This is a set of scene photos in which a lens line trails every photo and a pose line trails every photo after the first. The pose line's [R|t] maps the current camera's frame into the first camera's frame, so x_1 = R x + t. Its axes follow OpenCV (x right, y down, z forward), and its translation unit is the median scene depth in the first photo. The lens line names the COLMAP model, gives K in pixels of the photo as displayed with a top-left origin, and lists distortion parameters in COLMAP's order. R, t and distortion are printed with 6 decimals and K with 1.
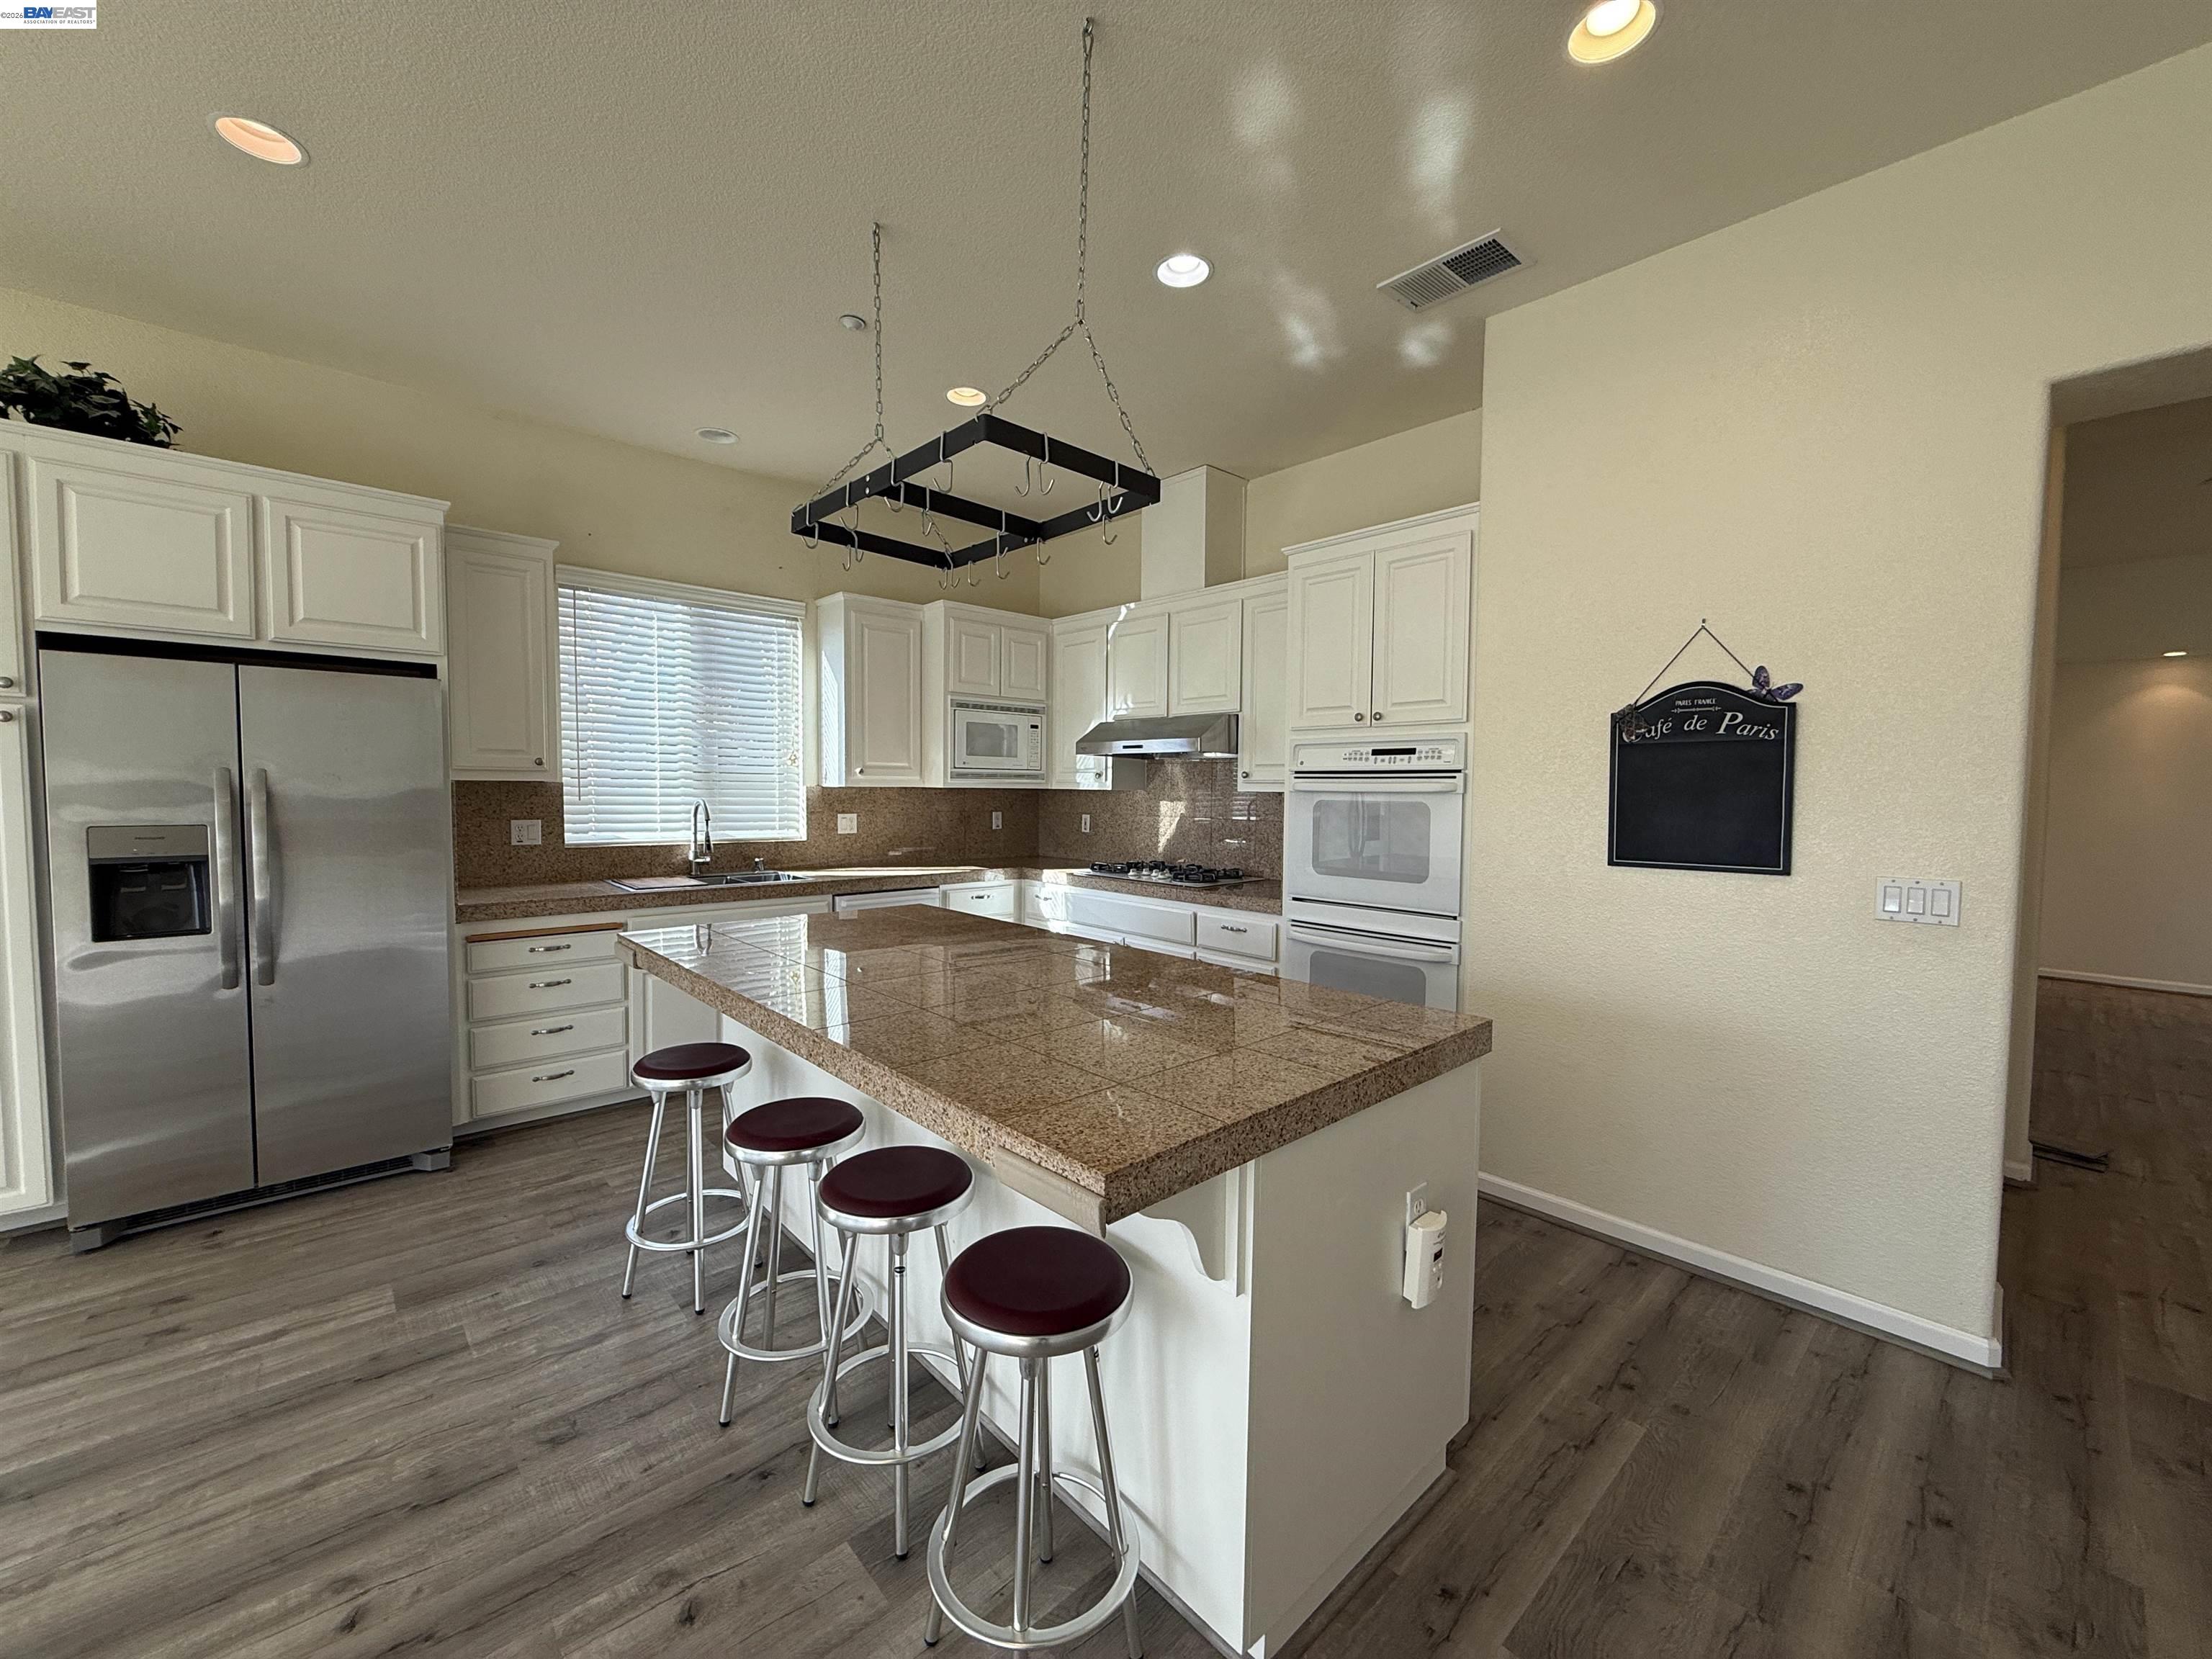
lens RADIAL K [[875.3, 0, 1099.3], [0, 875.3, 829.4], [0, 0, 1]] dist [-0.000554, -0.000047]
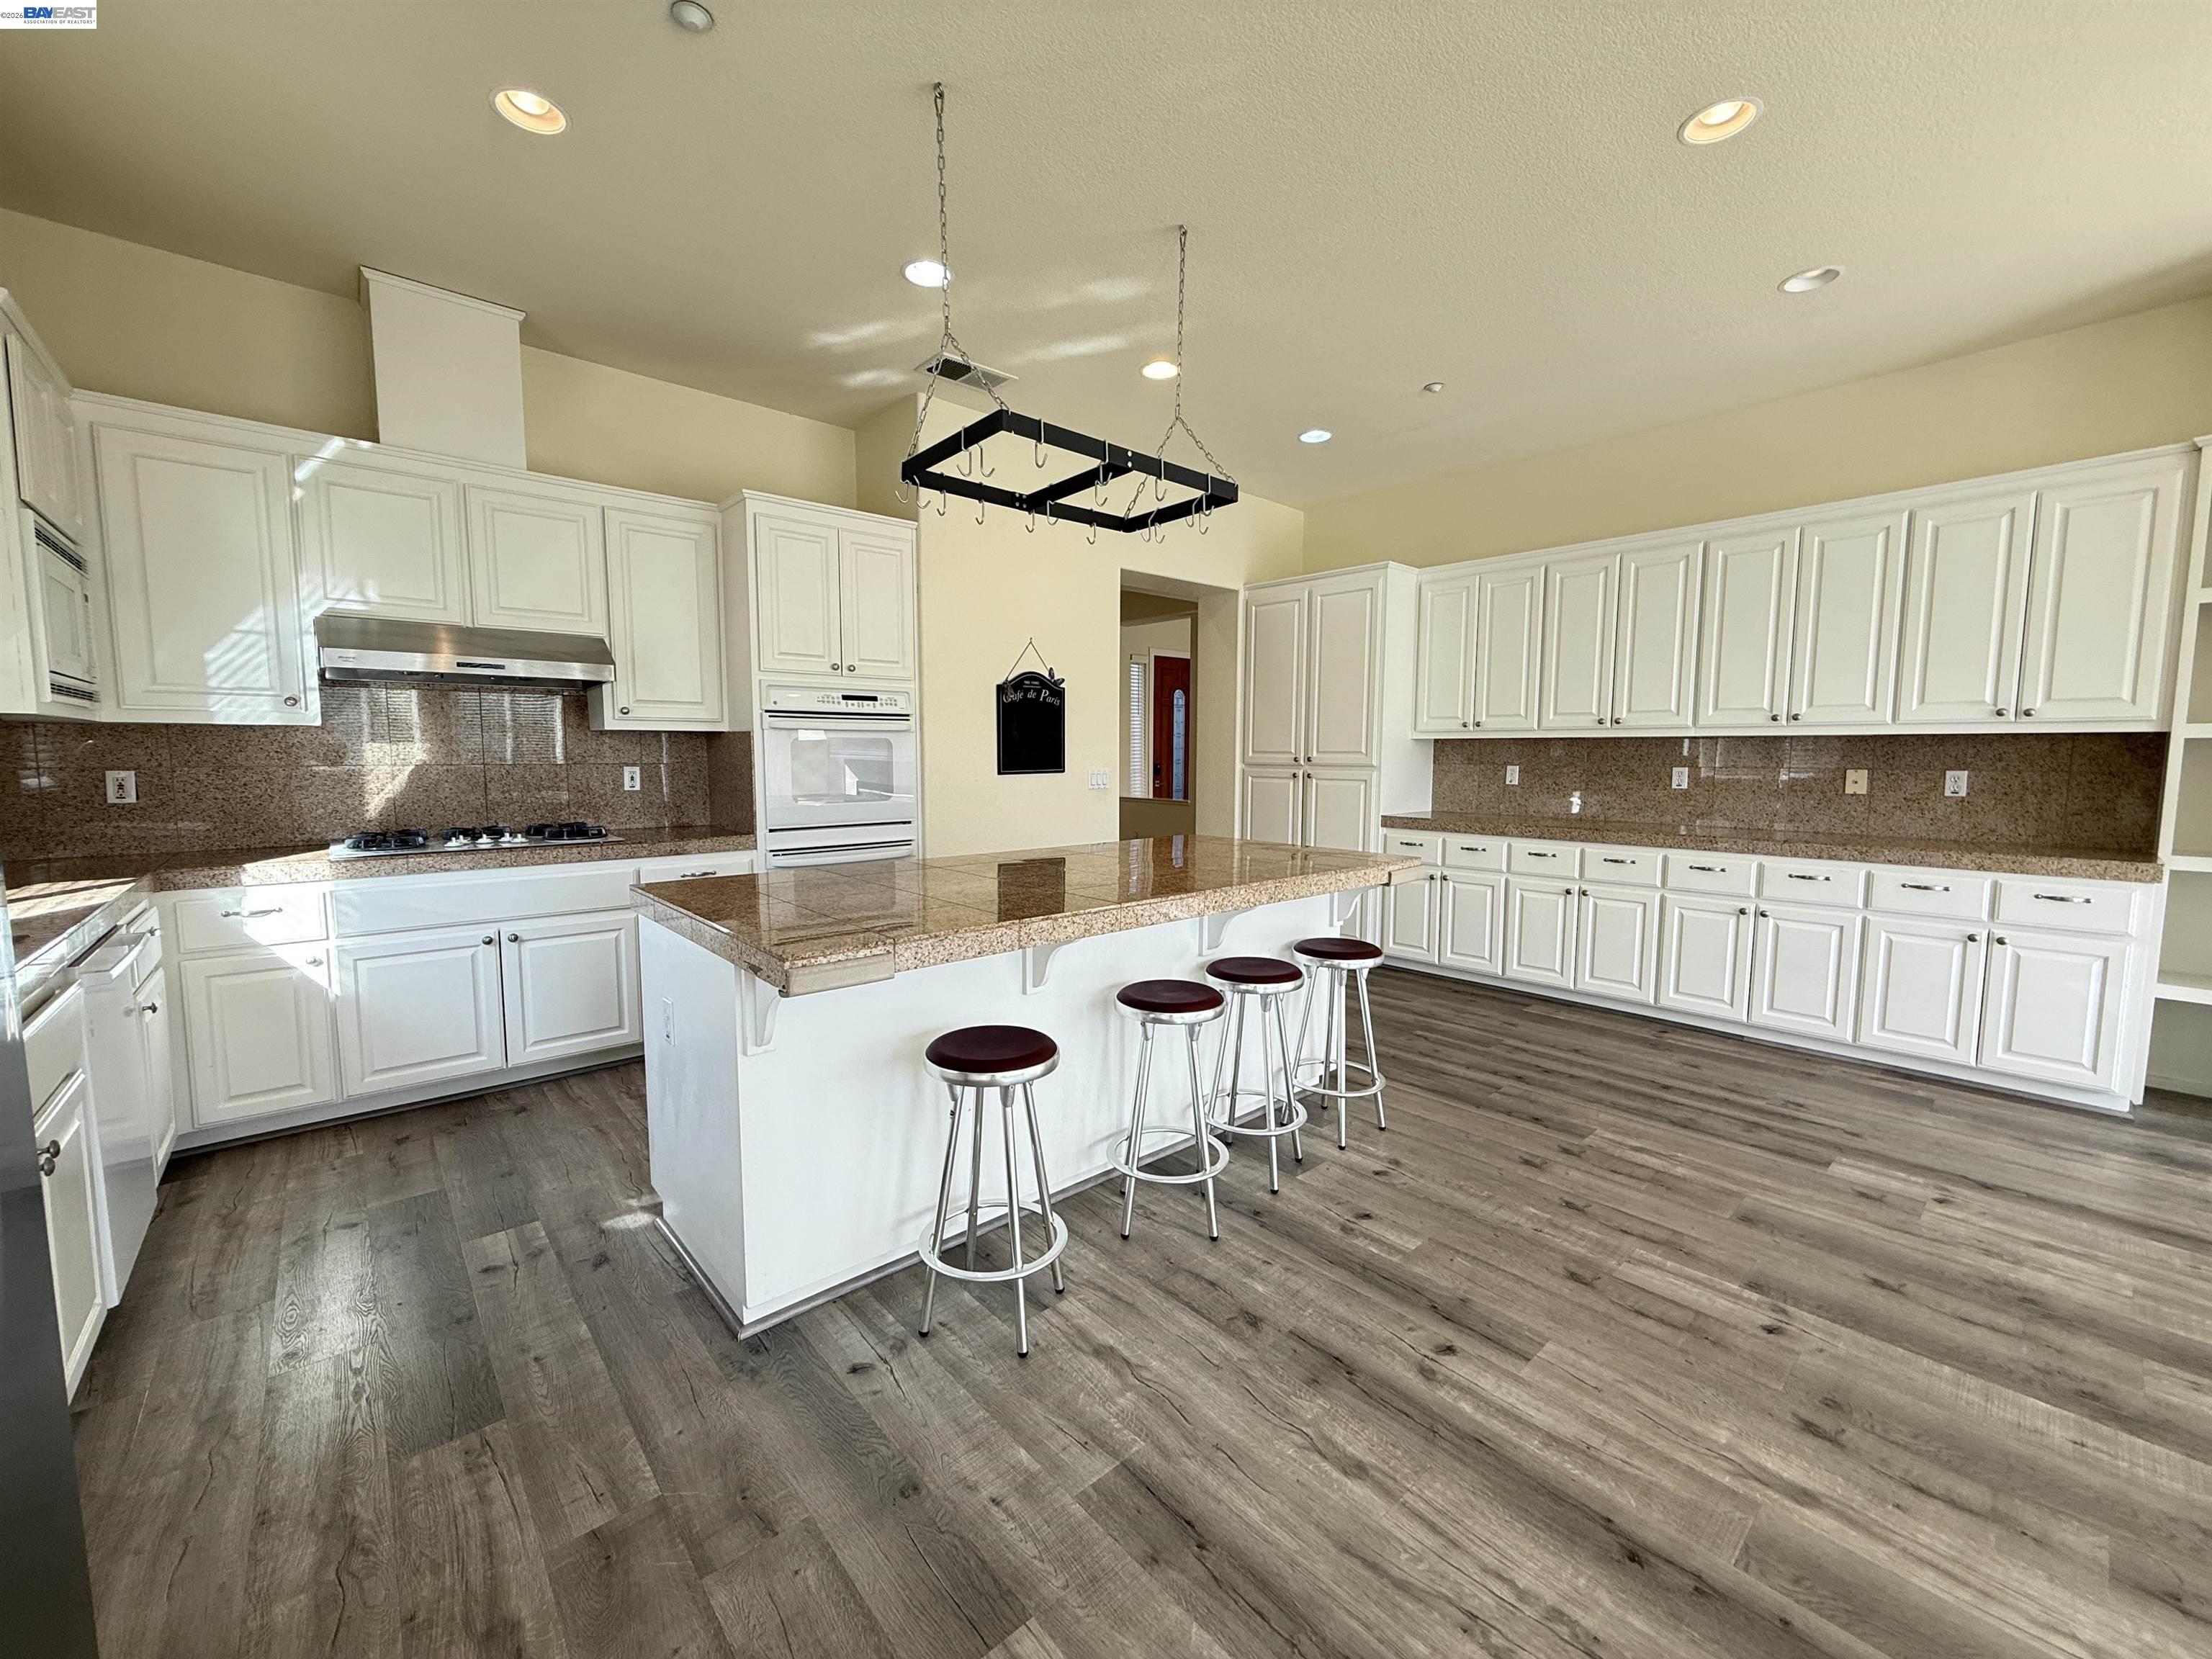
lens RADIAL K [[875.3, 0, 1098.5], [0, 875.3, 831.9], [0, 0, 1]] dist [-0.000554, -0.000047]
pose [[0.015851, -0.102334, 0.994624, -0.714131], [0.046793, 0.993735, 0.101497, -0.007507], [-0.998779, 0.044933, 0.020541, 0.499463]]
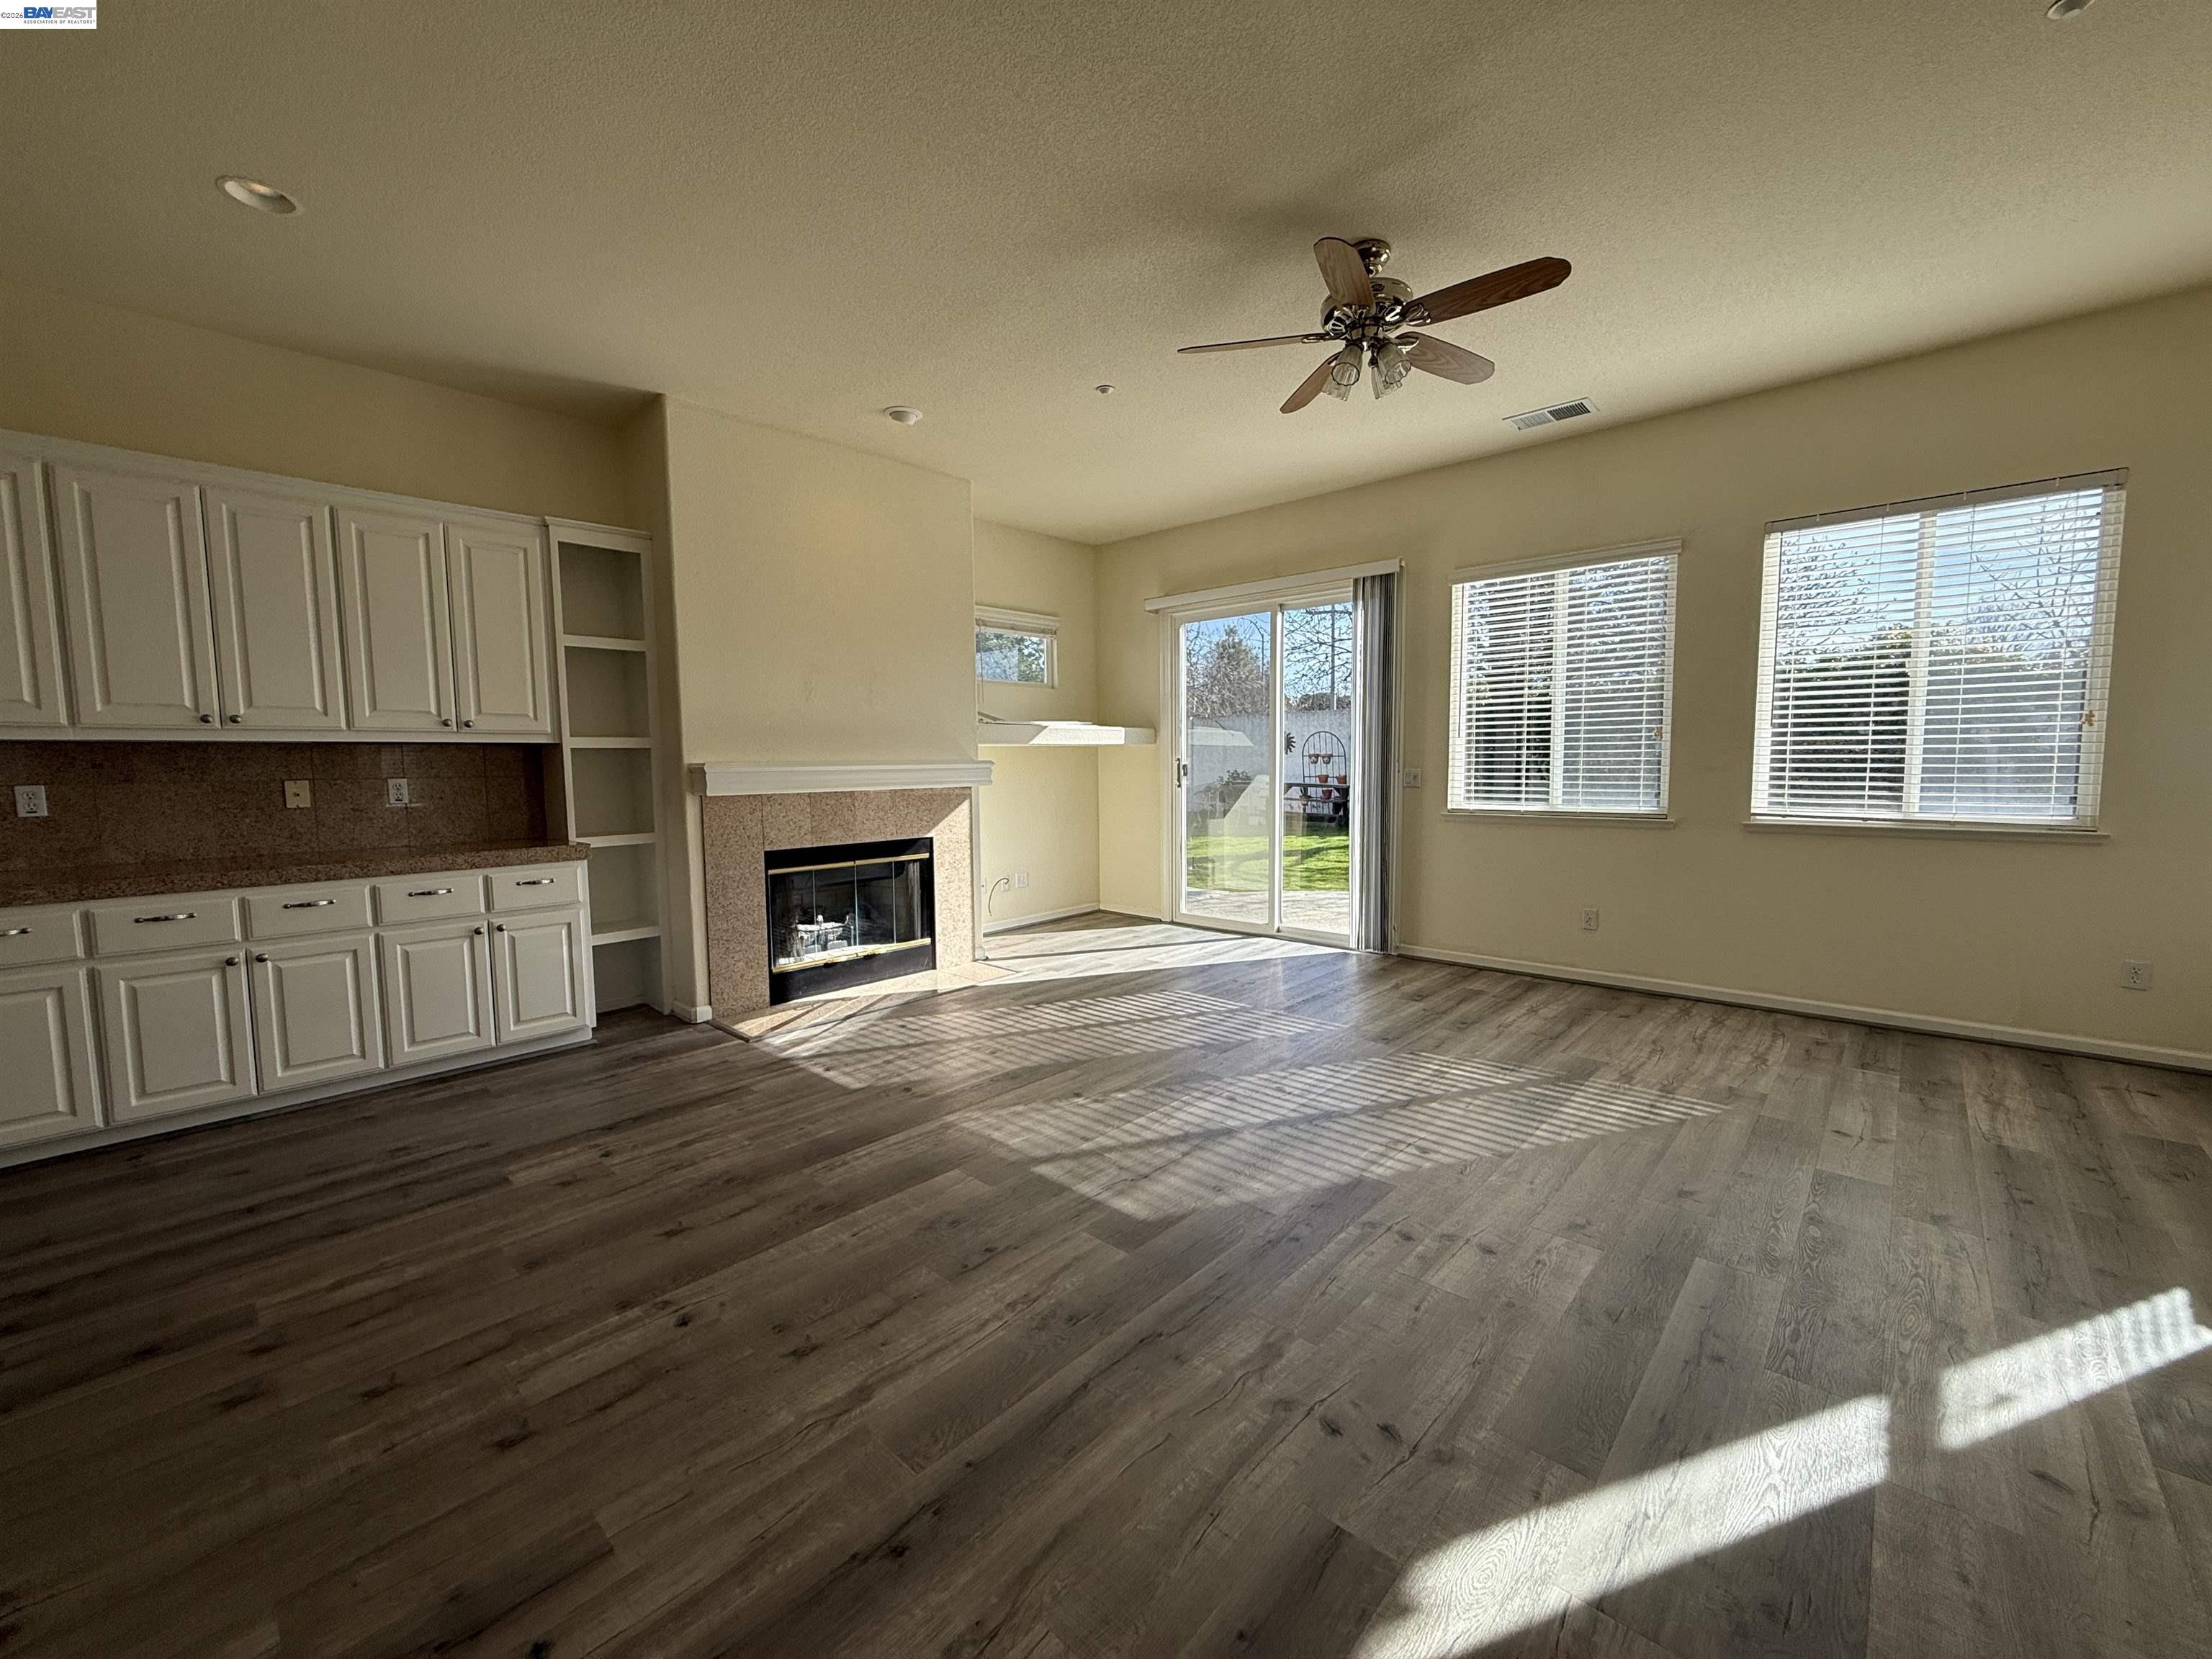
lens RADIAL K [[875.3, 0, 1101.7], [0, 875.3, 832.8], [0, 0, 1]] dist [-0.000554, -0.000047]
pose [[-0.995947, 0.006962, -0.089677, -0.458203], [-0.004937, 0.991266, 0.131788, -0.005904], [0.089811, 0.131697, -0.987213, 0.615279]]
